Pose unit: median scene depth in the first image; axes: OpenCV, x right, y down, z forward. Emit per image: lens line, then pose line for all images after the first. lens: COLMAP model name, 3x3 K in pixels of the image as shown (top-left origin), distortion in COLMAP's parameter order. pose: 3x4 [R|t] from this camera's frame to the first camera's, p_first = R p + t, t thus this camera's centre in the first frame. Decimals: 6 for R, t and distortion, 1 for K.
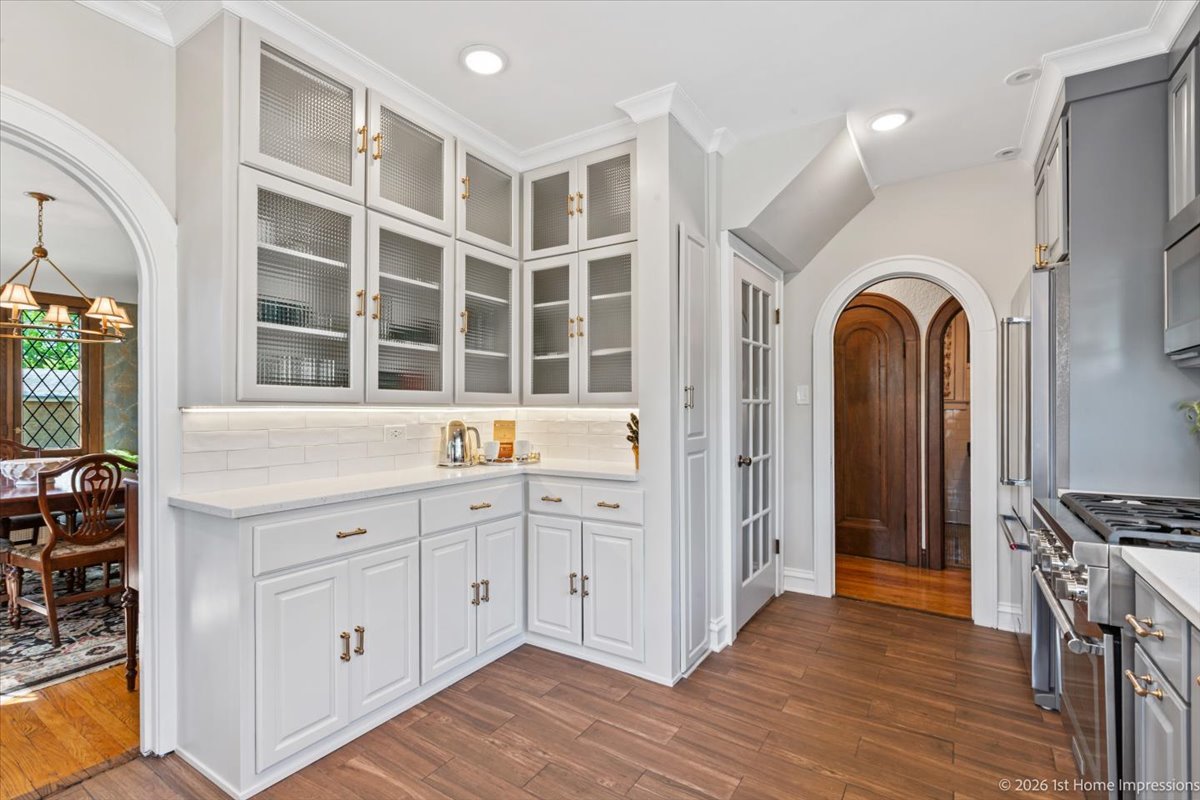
lens RADIAL K [[544.1, 0, 600.0], [0, 544.1, 400.0], [0, 0, 1]] dist [-0.001345, -0.000025]
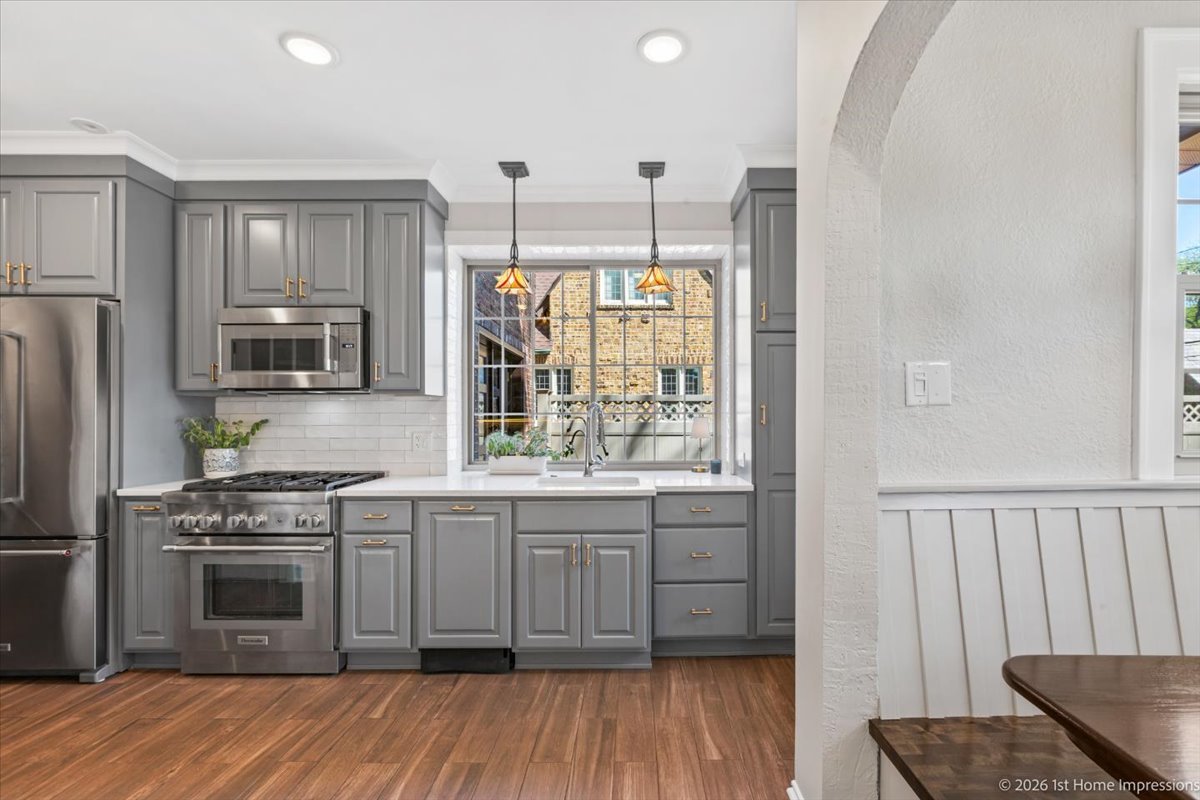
lens RADIAL K [[576.1, 0, 603.7], [0, 576.1, 410.4], [0, 0, 1]] dist [-0.010236, 0.000558]
pose [[-0.513826, 0.008407, 0.857853, -0.577867], [-0.005922, 0.999893, -0.013346, 0.001530], [-0.857874, -0.011938, -0.513721, 0.530873]]
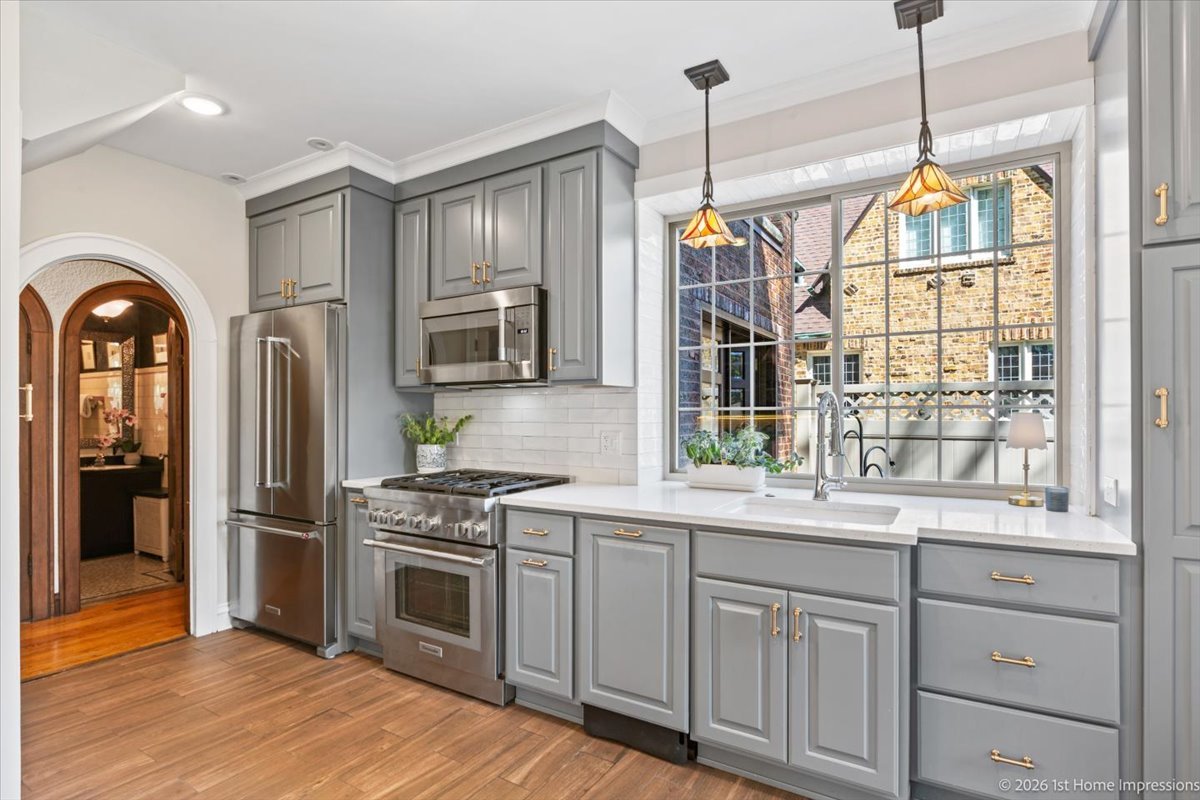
lens RADIAL K [[576.1, 0, 603.7], [0, 576.1, 410.4], [0, 0, 1]] dist [-0.010236, 0.000558]
pose [[-0.005831, 0.004218, 0.999974, -0.378846], [-0.006963, 0.999967, -0.004258, 0.001610], [-0.999959, -0.006988, -0.005802, 0.293542]]
